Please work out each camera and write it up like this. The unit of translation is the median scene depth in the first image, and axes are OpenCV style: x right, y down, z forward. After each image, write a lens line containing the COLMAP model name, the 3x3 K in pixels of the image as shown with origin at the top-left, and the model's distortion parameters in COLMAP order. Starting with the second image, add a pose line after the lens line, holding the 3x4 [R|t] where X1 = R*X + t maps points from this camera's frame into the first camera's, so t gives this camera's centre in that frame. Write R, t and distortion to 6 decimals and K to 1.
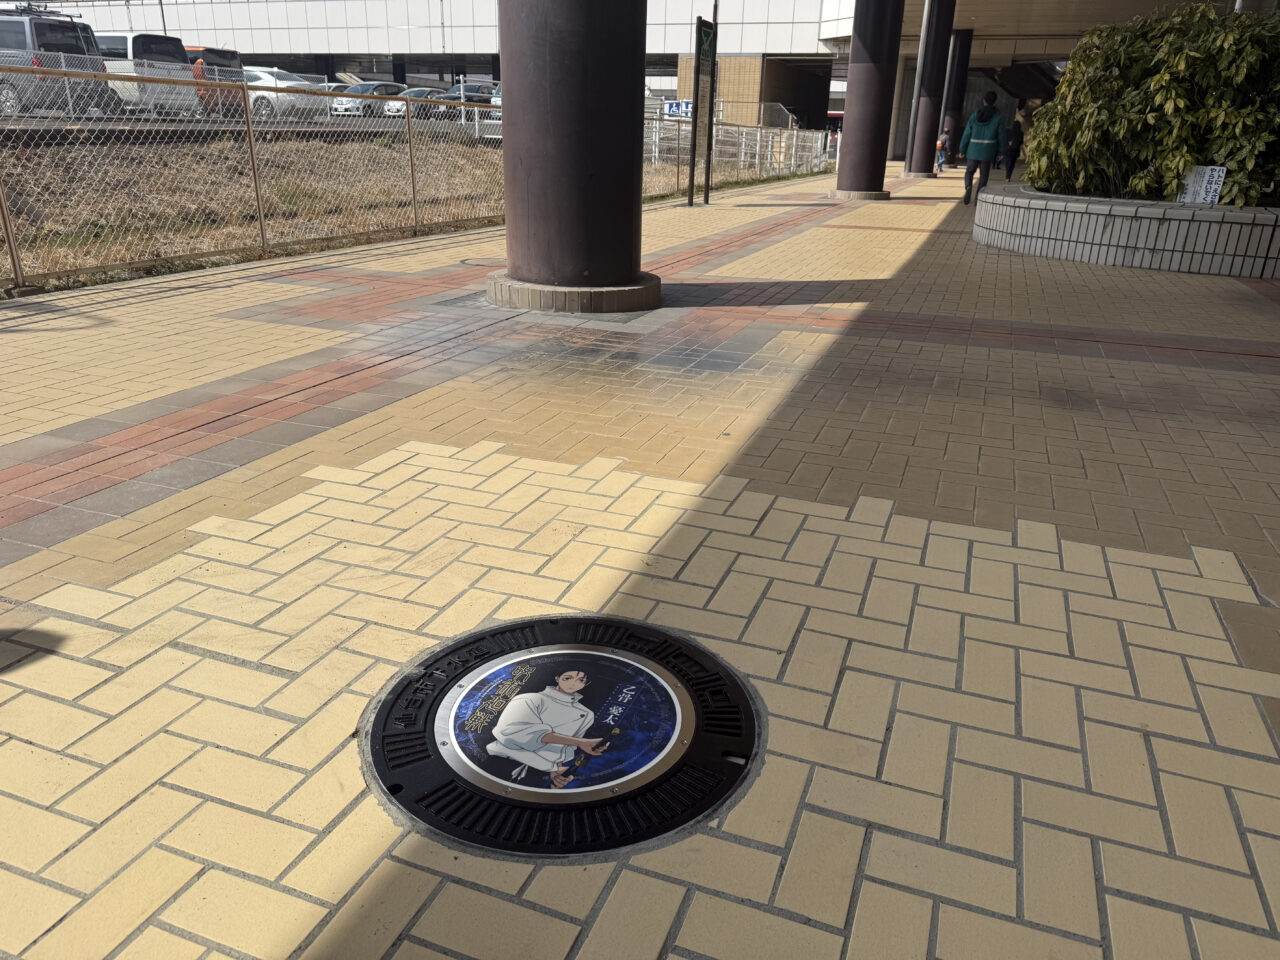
lens RADIAL K [[911.9, 0, 644.9], [0, 911.9, 473.6], [0, 0, 1]] dist [0.023917, -0.046254]
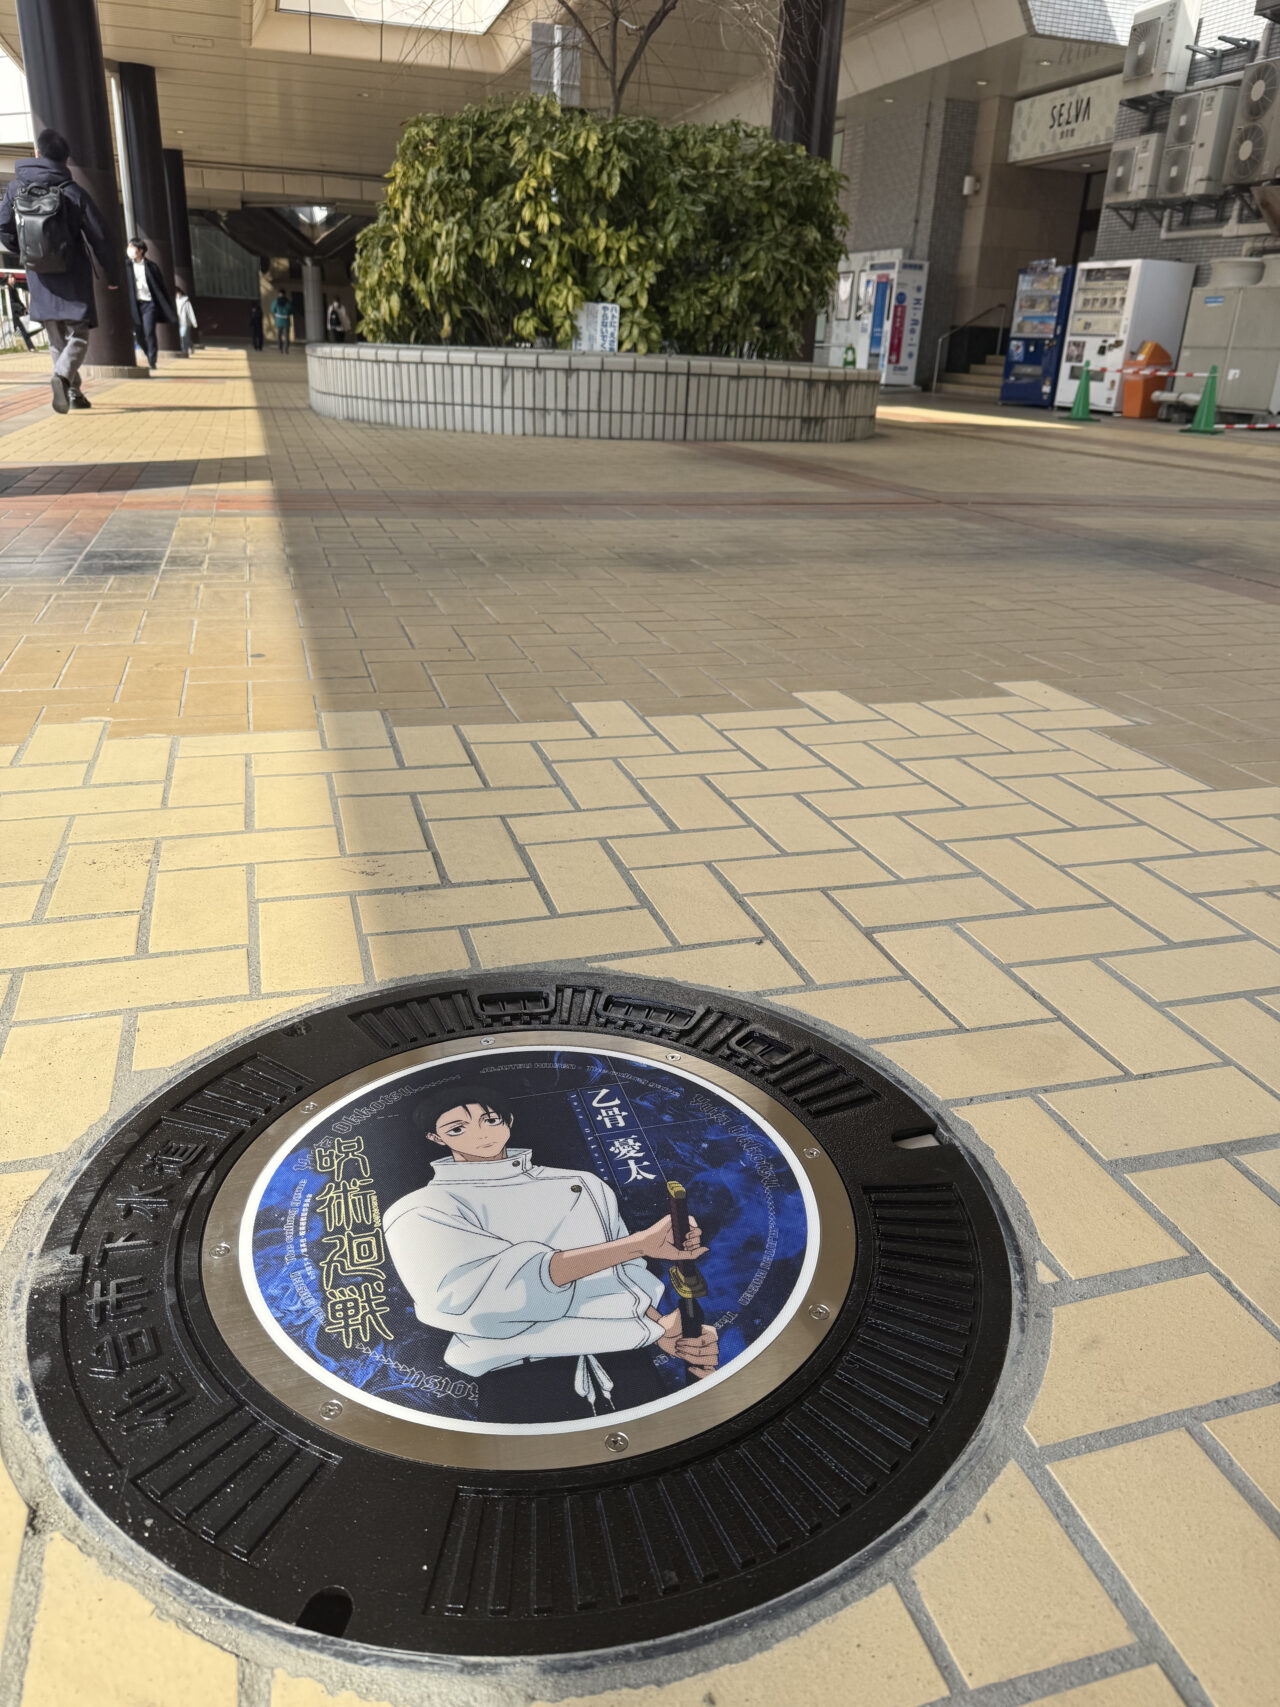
lens RADIAL K [[1216.1, 0, 653.6], [0, 1216.1, 846.6], [0, 0, 1]] dist [0.023917, -0.046254]
pose [[0.787372, -0.230136, 0.571911, -0.207932], [0.199044, 0.972925, 0.117471, 0.035066], [-0.583461, 0.021343, 0.811861, 0.337448]]
